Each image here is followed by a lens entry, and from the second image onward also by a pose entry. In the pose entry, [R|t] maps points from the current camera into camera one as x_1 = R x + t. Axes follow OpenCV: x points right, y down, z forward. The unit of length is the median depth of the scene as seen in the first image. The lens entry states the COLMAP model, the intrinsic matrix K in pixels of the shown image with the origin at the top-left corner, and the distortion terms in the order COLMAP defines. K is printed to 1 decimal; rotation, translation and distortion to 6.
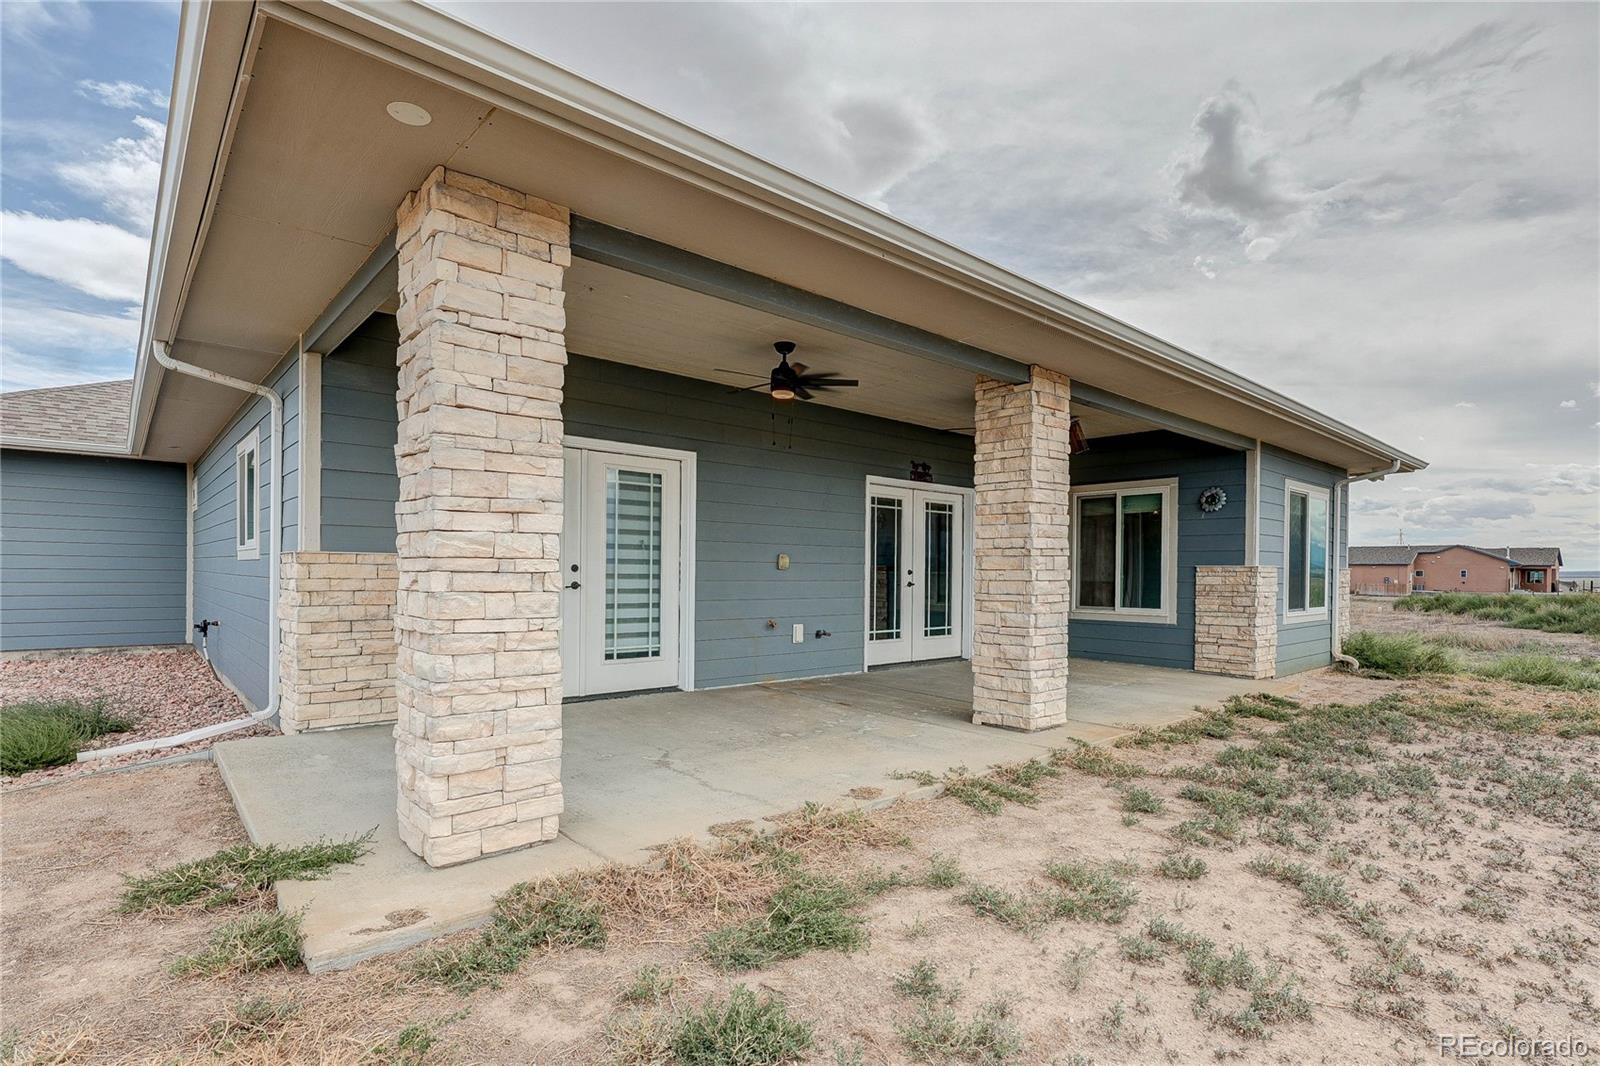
lens RADIAL K [[766.0, 0, 800.8], [0, 766.0, 581.8], [0, 0, 1]] dist [0.000065, 0.000022]
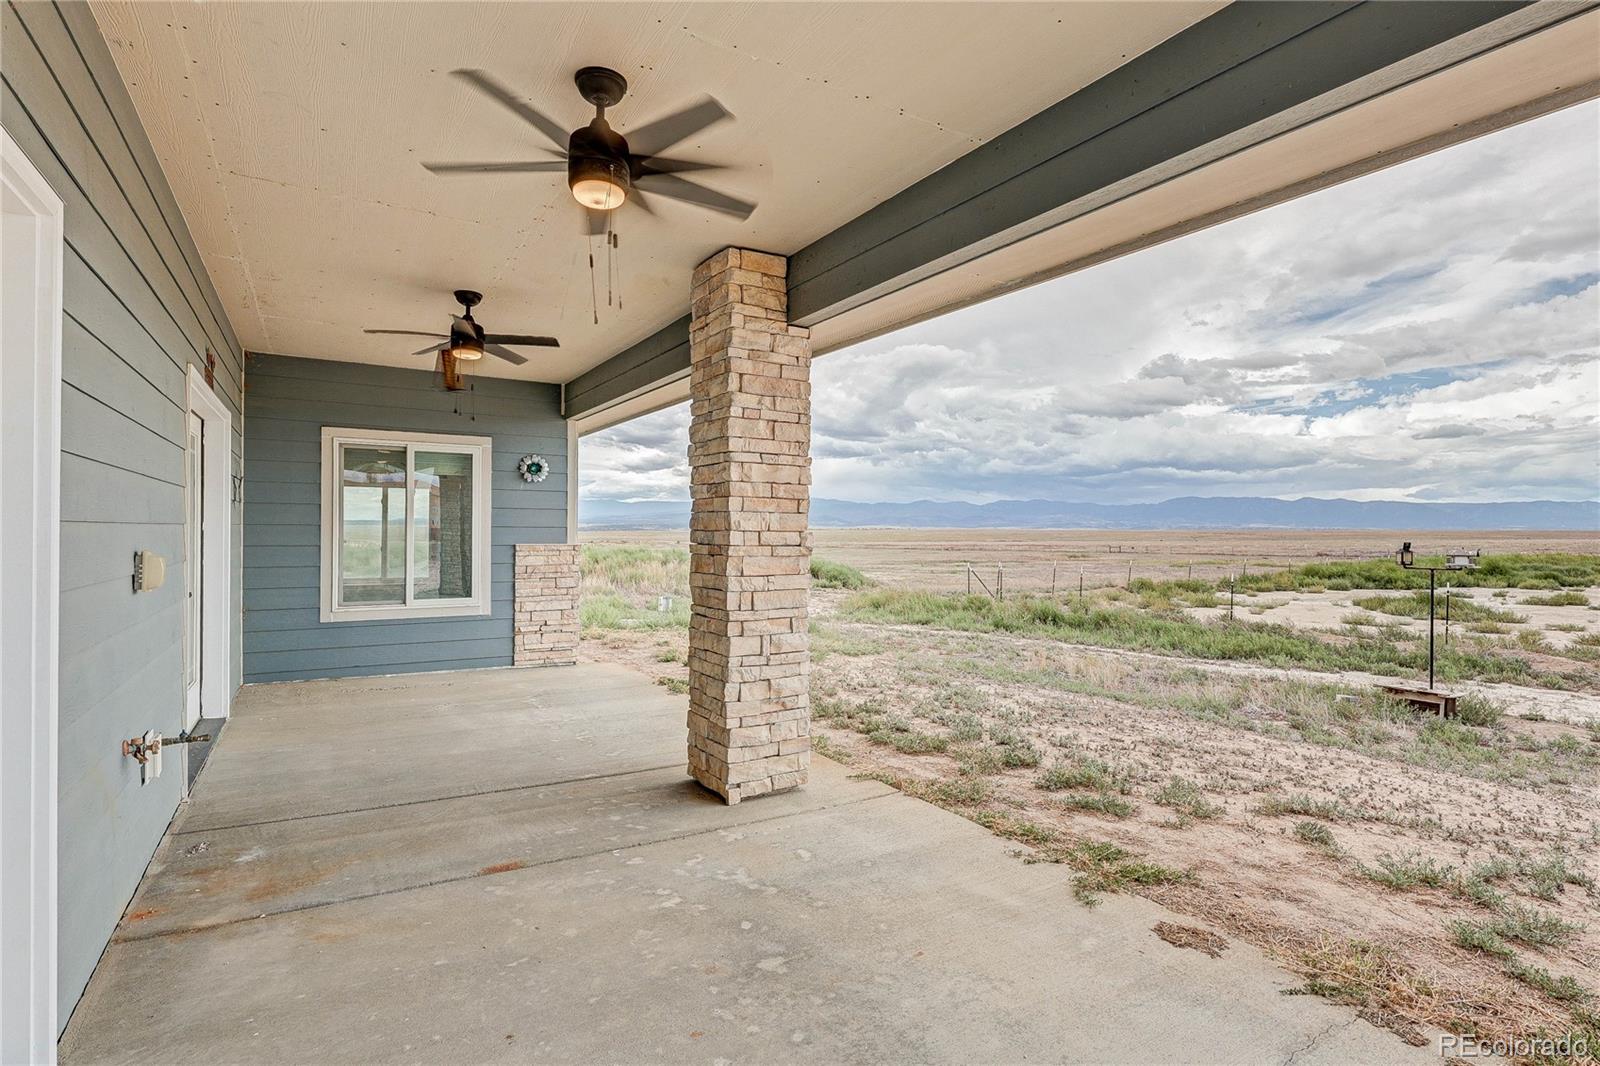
lens RADIAL K [[776.2, 0, 800.0], [0, 776.2, 533.0], [0, 0, 1]] dist [0.001213, -0.000193]
pose [[0.173304, -0.010228, 0.984815, -0.447780], [0.006453, 0.999936, 0.009250, -0.061908], [-0.984847, 0.004752, 0.173359, 0.844962]]
